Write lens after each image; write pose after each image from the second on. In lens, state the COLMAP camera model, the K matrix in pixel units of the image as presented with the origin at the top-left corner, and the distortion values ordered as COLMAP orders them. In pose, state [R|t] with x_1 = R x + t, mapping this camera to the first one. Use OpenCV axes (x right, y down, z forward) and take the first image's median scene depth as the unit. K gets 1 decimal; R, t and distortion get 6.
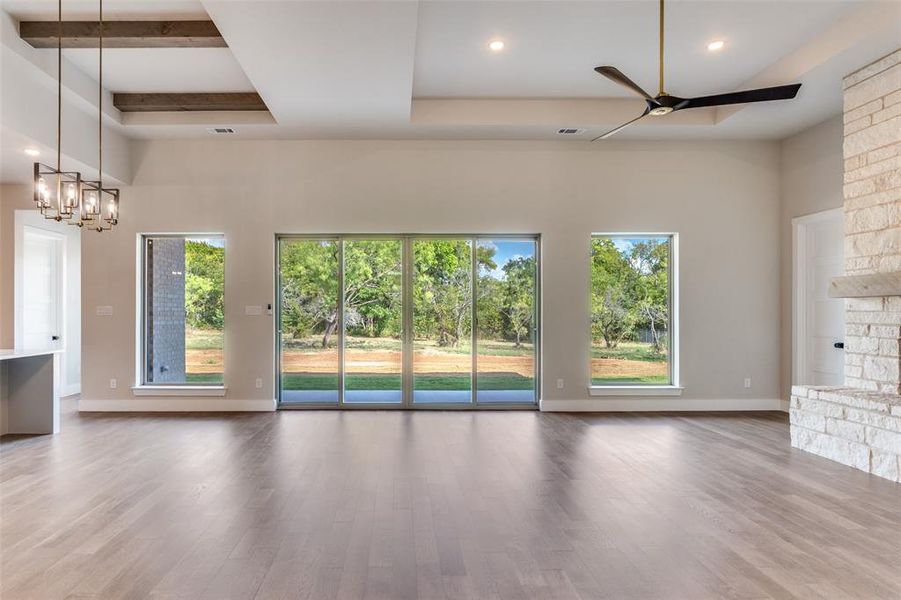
lens RADIAL K [[527.8, 0, 417.5], [0, 527.8, 310.1], [0, 0, 1]] dist [-0.010597, 0.000937]
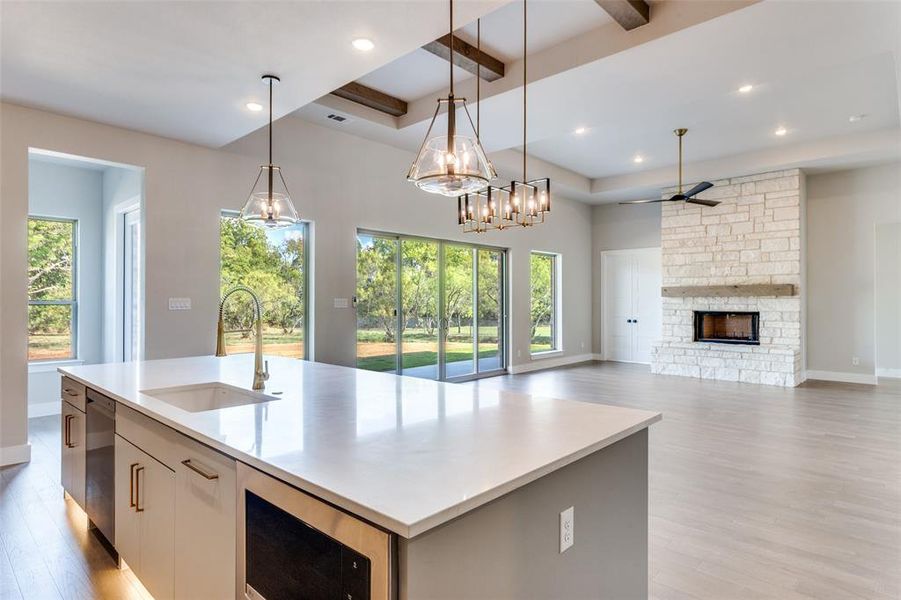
lens RADIAL K [[505.3, 0, 436.7], [0, 505.3, 295.4], [0, 0, 1]] dist [-0.014368, 0.007867]
pose [[0.691007, 0.009189, 0.722789, -0.869024], [-0.004742, 0.999955, -0.008179, -0.006545], [-0.722832, 0.002225, 0.691020, 0.209648]]
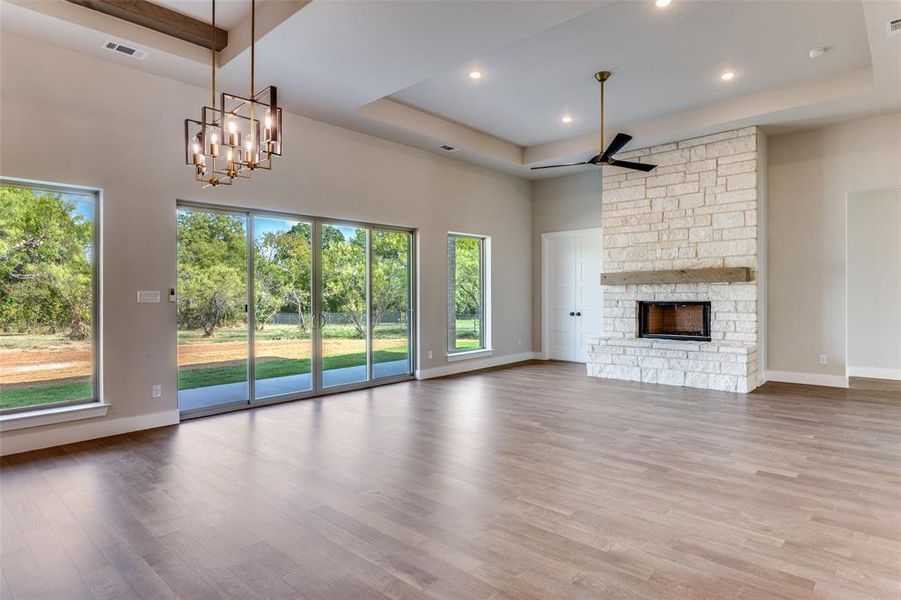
lens RADIAL K [[505.3, 0, 446.9], [0, 505.3, 298.5], [0, 0, 1]] dist [-0.014368, 0.007867]
pose [[0.679177, -0.012749, 0.733864, -0.541332], [0.007731, 0.999918, 0.010215, -0.000617], [-0.733934, -0.001265, 0.679220, 0.187461]]
